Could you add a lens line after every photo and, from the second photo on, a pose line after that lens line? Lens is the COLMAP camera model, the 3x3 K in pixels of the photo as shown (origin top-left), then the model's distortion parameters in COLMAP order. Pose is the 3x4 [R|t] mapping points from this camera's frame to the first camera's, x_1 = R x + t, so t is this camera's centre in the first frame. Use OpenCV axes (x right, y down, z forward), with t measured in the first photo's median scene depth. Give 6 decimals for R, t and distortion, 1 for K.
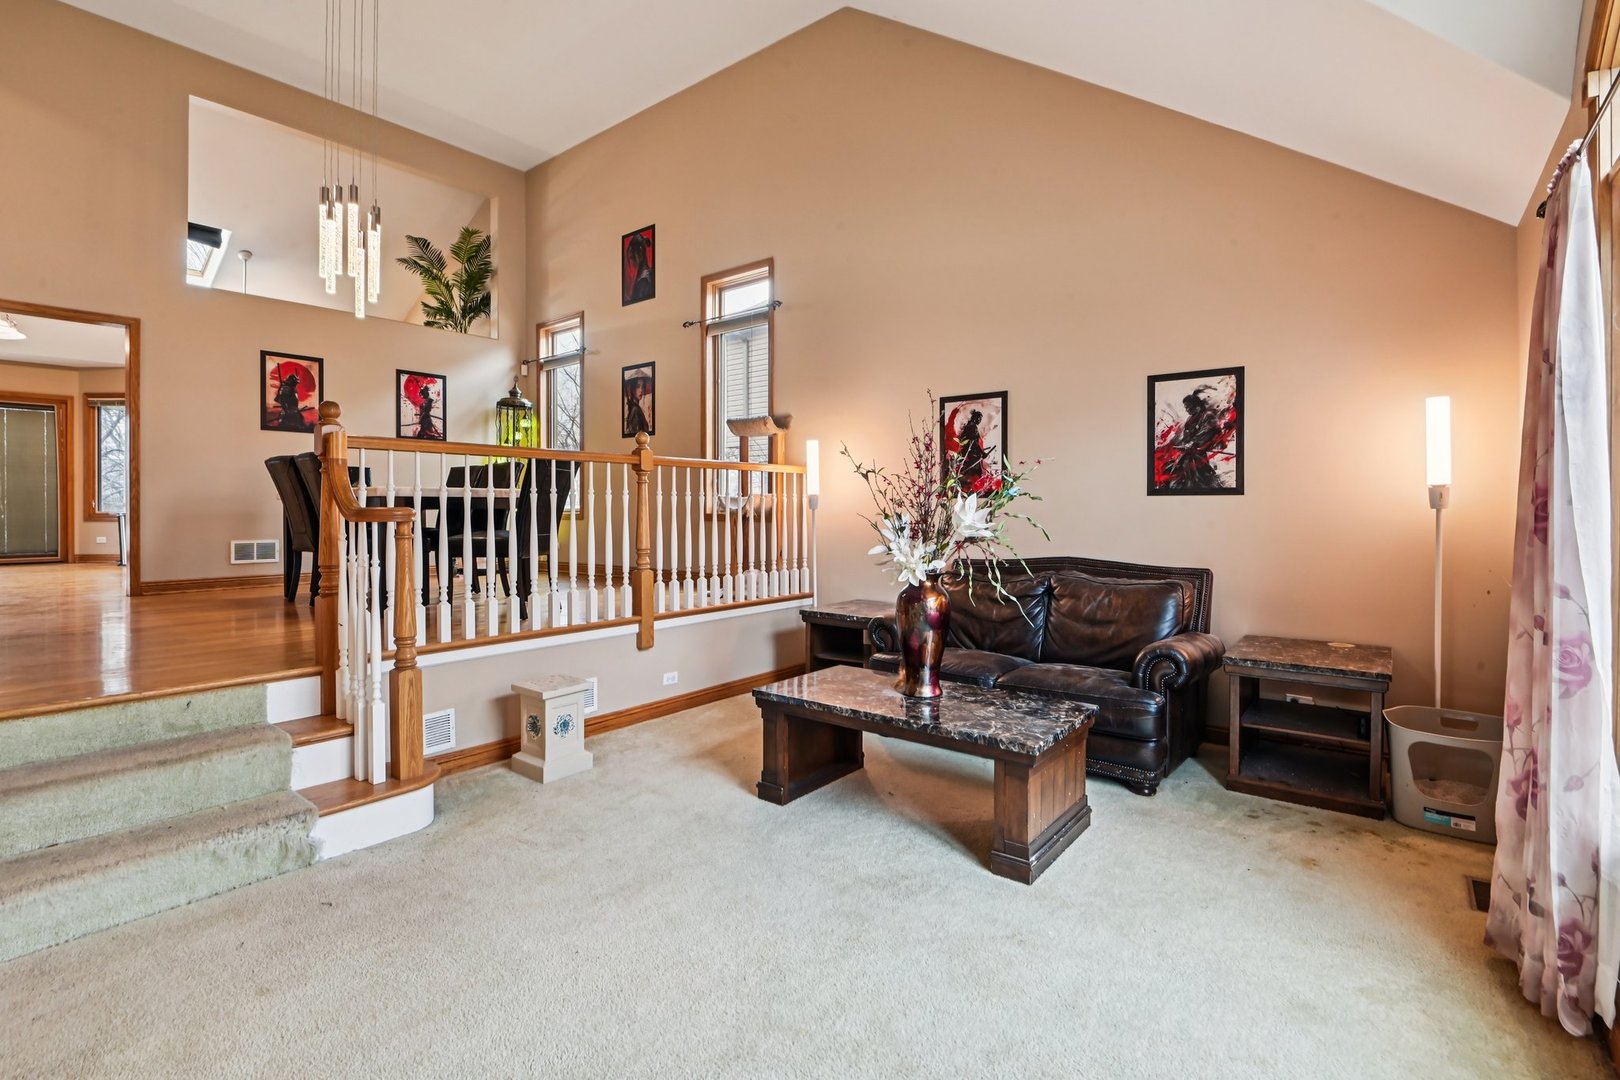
lens RADIAL K [[751.7, 0, 809.8], [0, 751.7, 516.3], [0, 0, 1]] dist [-0.012118, -0.005670]
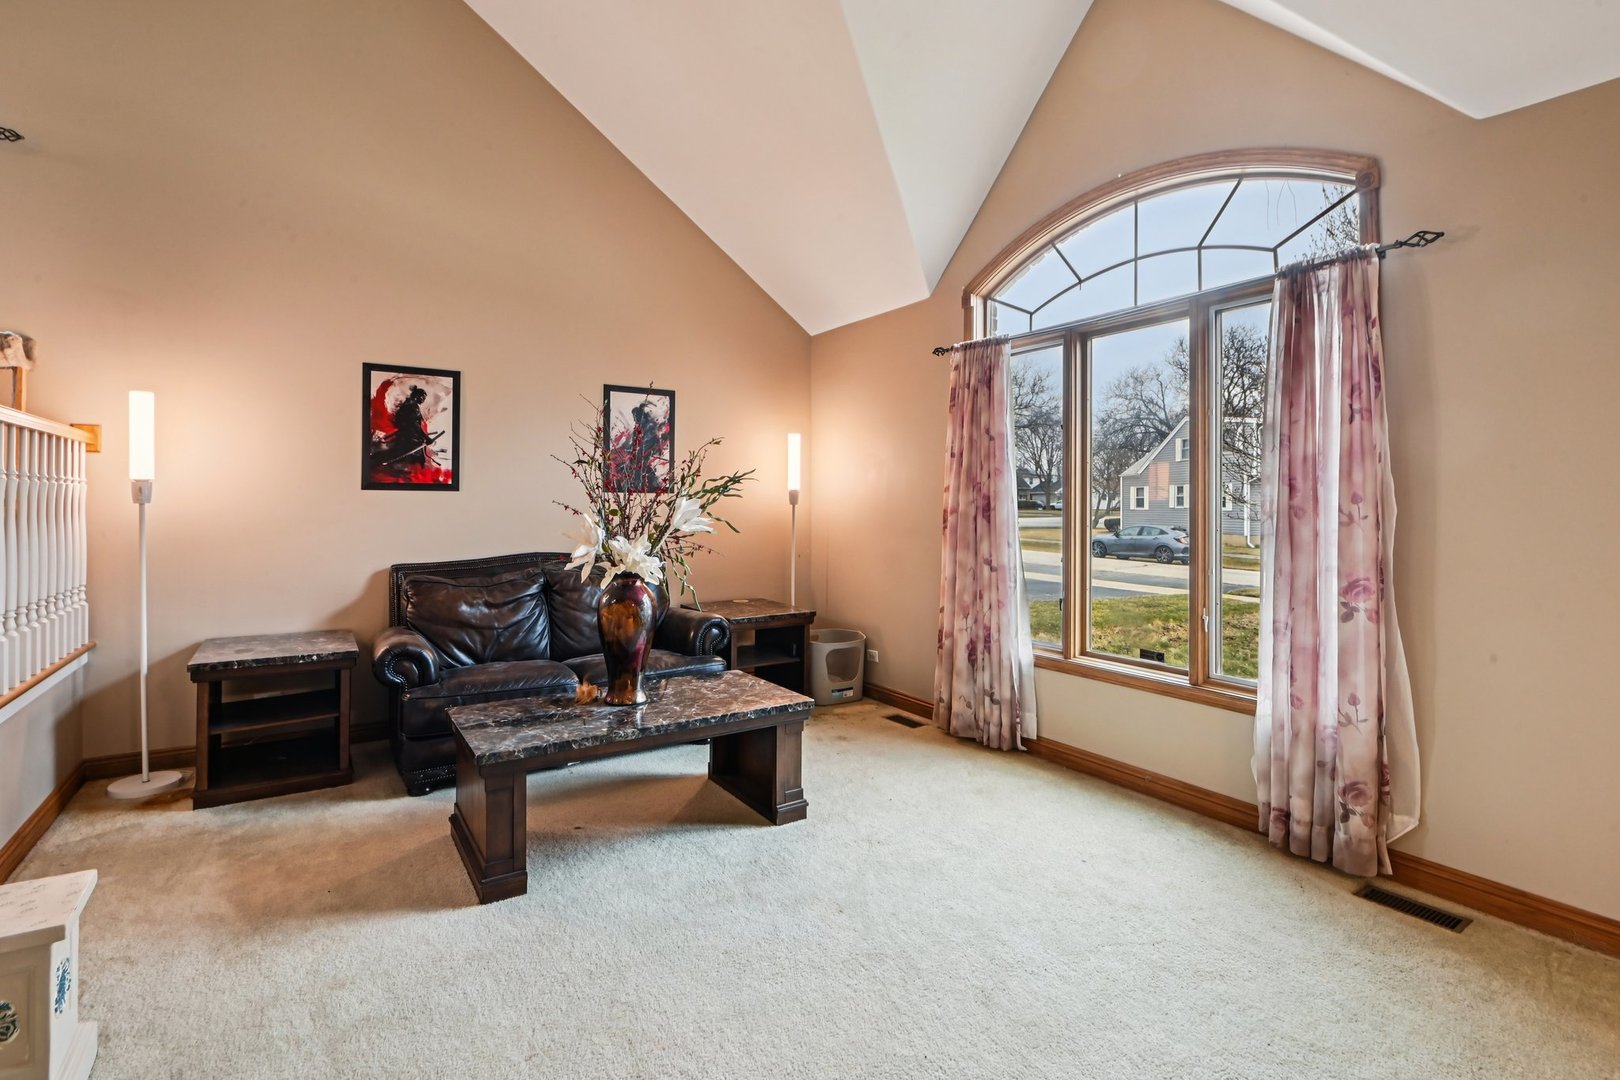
lens RADIAL K [[751.7, 0, 815.2], [0, 751.7, 499.3], [0, 0, 1]] dist [-0.012118, -0.005670]
pose [[0.307936, 0.009271, 0.951362, -0.528071], [0.006318, 0.999911, -0.011789, -0.002319], [-0.951386, 0.009641, 0.307849, 0.380160]]
